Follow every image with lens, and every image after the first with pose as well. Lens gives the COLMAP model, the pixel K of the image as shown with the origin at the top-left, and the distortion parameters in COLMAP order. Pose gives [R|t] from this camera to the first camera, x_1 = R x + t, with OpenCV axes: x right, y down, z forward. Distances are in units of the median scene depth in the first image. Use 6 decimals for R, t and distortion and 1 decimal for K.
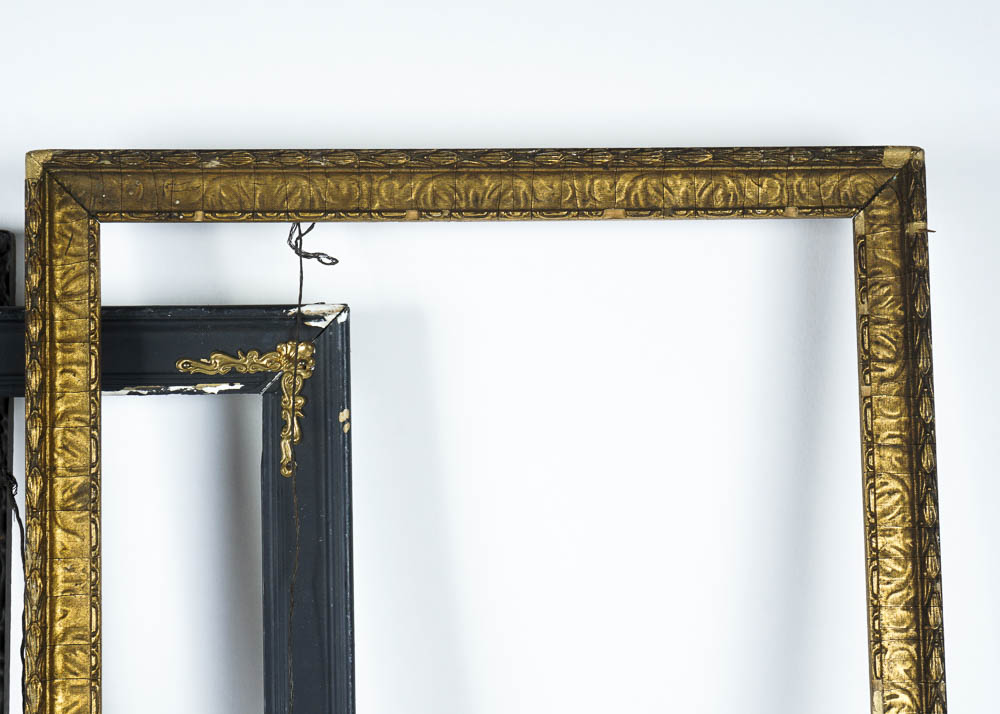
lens RADIAL K [[1956.1, 0, 500.0], [0, 1956.1, 357.0], [0, 0, 1]] dist [0.037654, 0.034262]
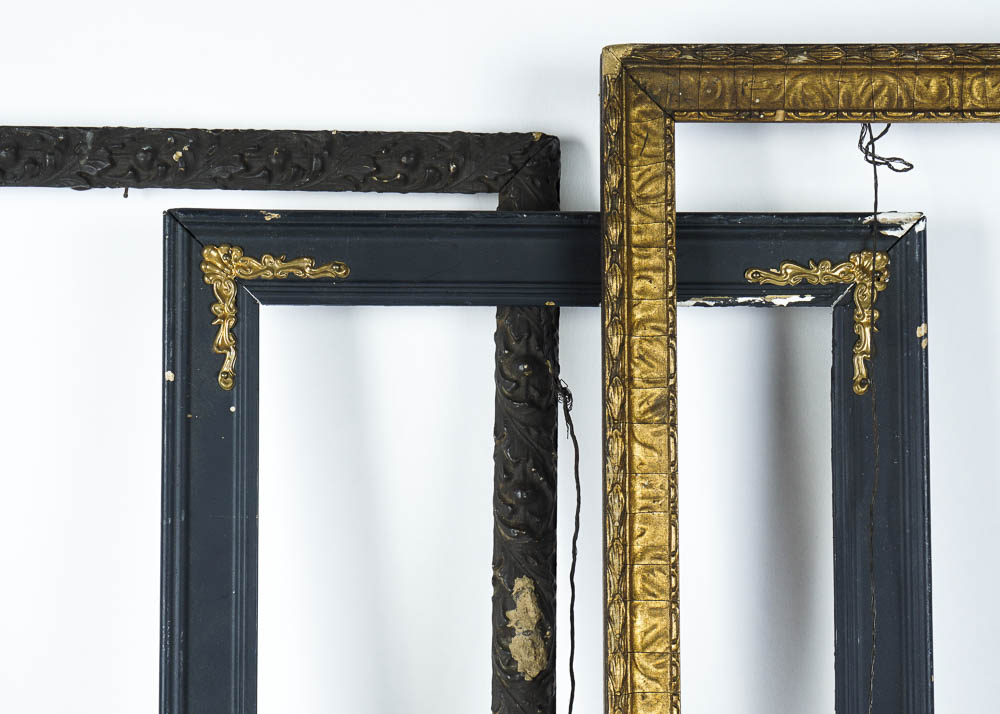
lens RADIAL K [[1956.1, 0, 500.0], [0, 1956.1, 357.0], [0, 0, 1]] dist [0.037654, 0.034262]
pose [[0.997436, 0.011174, -0.070685, -0.219439], [-0.011365, 0.999933, -0.002308, 0.048044], [0.070655, 0.003106, 0.997496, 0.048329]]
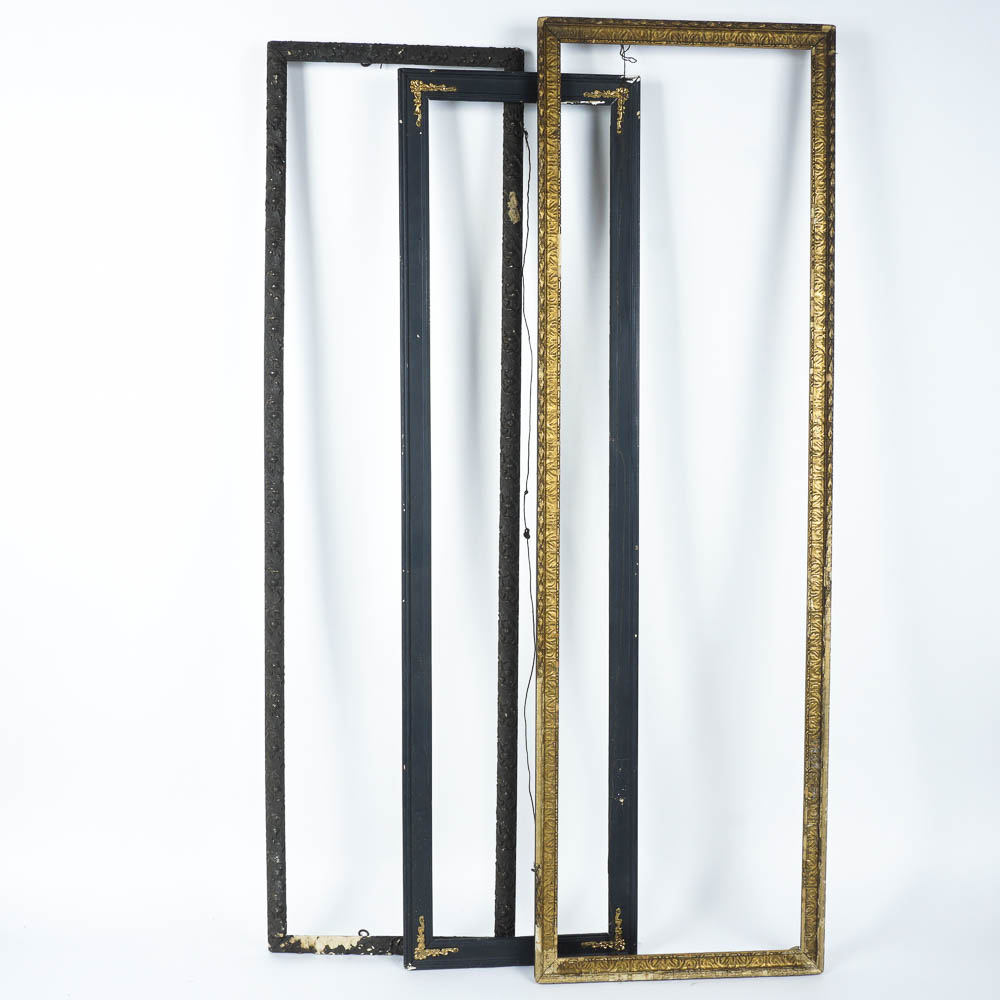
lens RADIAL K [[1250.0, 0, 580.4], [0, 1250.0, 498.2], [0, 0, 1]] dist [-0.043918, -0.009157]
pose [[0.999791, 0.017201, 0.011083, -0.182597], [-0.018624, 0.989316, 0.144594, 0.344016], [-0.008477, -0.144770, 0.989429, -0.977370]]
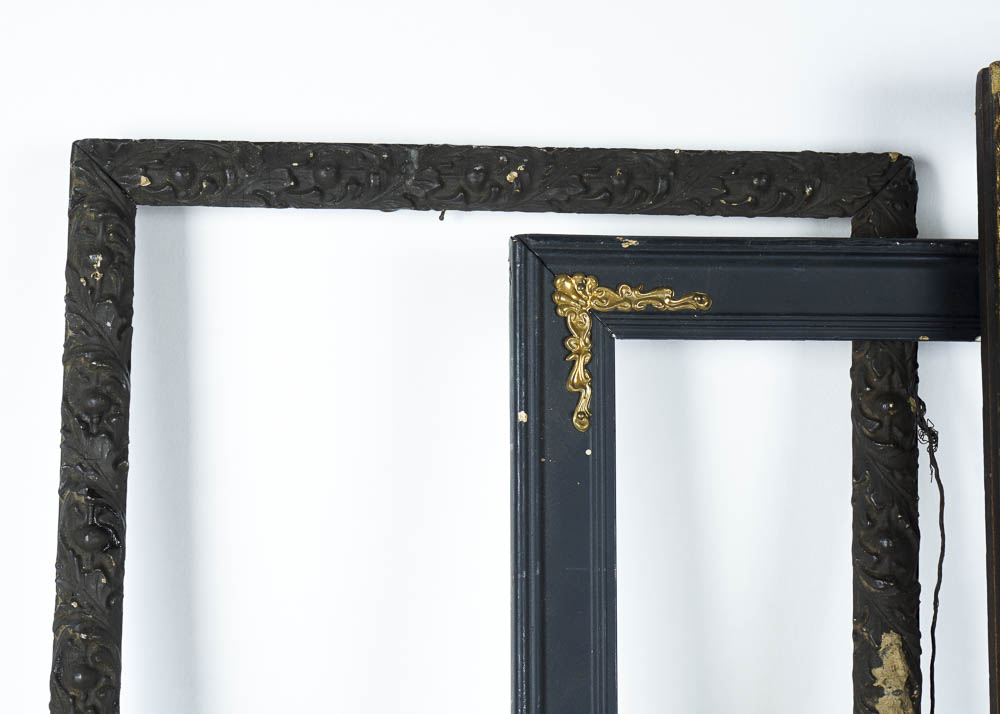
lens RADIAL K [[1956.1, 0, 500.0], [0, 1956.1, 357.0], [0, 0, 1]] dist [0.037654, 0.034262]
pose [[0.999701, 0.012637, -0.020952, -0.436155], [-0.012684, 0.999917, -0.002099, 0.032419], [0.020924, 0.002364, 0.999778, 0.110678]]
